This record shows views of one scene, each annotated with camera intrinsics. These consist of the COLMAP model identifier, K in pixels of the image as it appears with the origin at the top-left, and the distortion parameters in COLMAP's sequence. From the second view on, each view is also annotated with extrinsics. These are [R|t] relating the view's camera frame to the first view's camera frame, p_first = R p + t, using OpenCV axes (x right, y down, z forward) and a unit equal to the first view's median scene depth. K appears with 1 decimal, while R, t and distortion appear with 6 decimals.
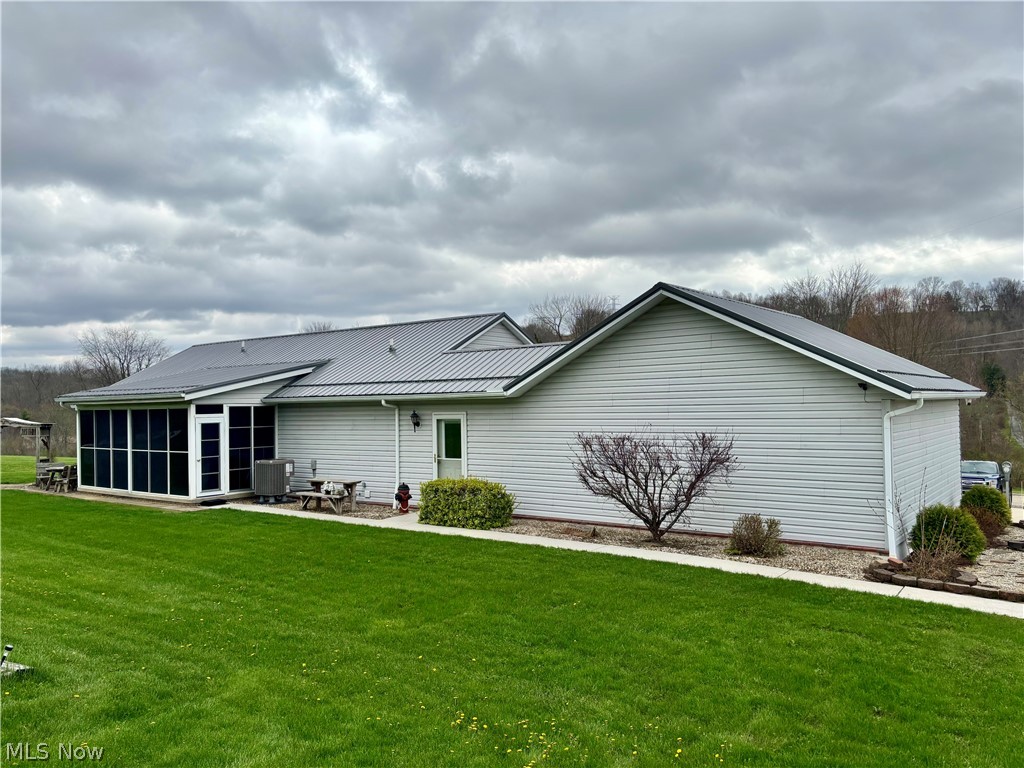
lens RADIAL K [[774.0, 0, 506.5], [0, 774.0, 384.2], [0, 0, 1]] dist [0.028495, -0.033917]
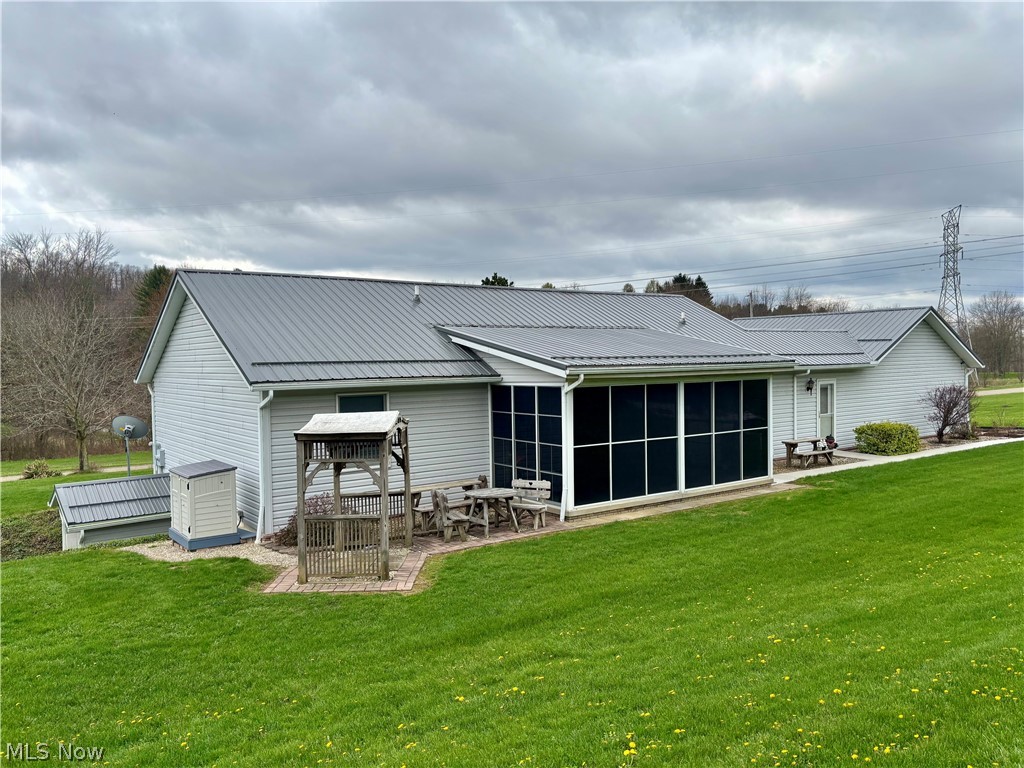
lens RADIAL K [[774.0, 0, 512.9], [0, 774.0, 383.7], [0, 0, 1]] dist [0.028495, -0.033917]
pose [[0.275613, -0.015630, 0.961142, -1.342373], [-0.010869, 0.999753, 0.019375, 0.021975], [-0.961207, -0.015786, 0.275375, 1.021926]]
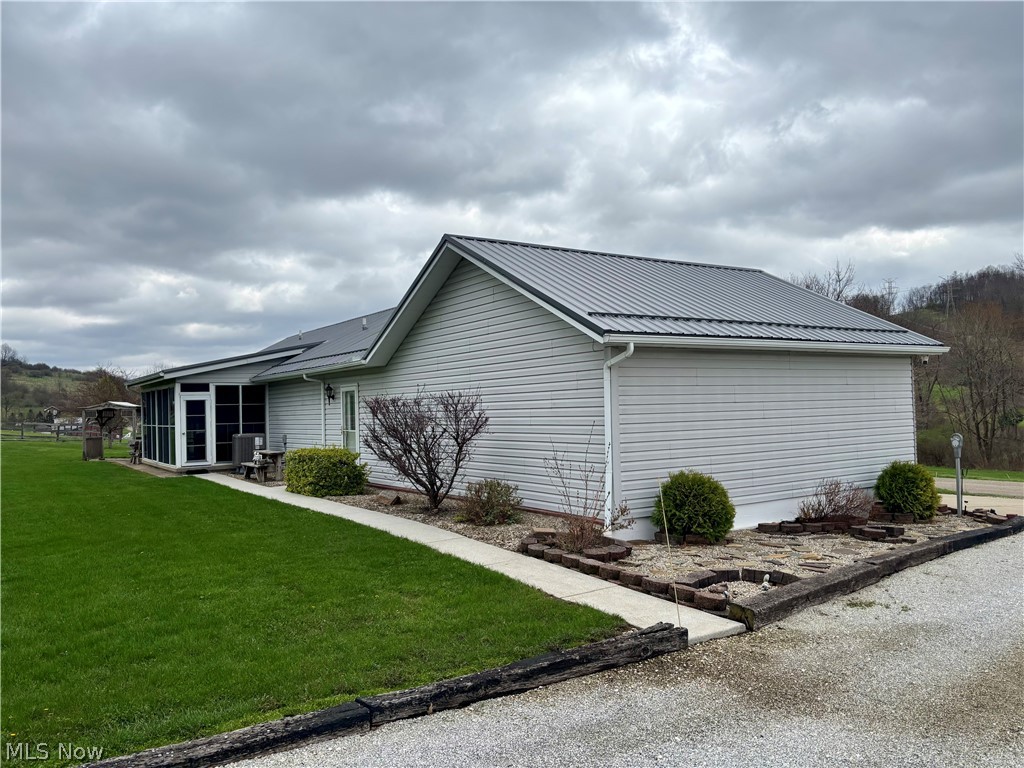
lens RADIAL K [[774.0, 0, 514.9], [0, 774.0, 385.8], [0, 0, 1]] dist [0.028495, -0.033917]
pose [[0.948409, -0.017125, -0.316587, 0.402054], [0.018909, 0.999818, 0.002565, 0.035567], [0.316486, -0.008419, 0.948560, 0.096491]]
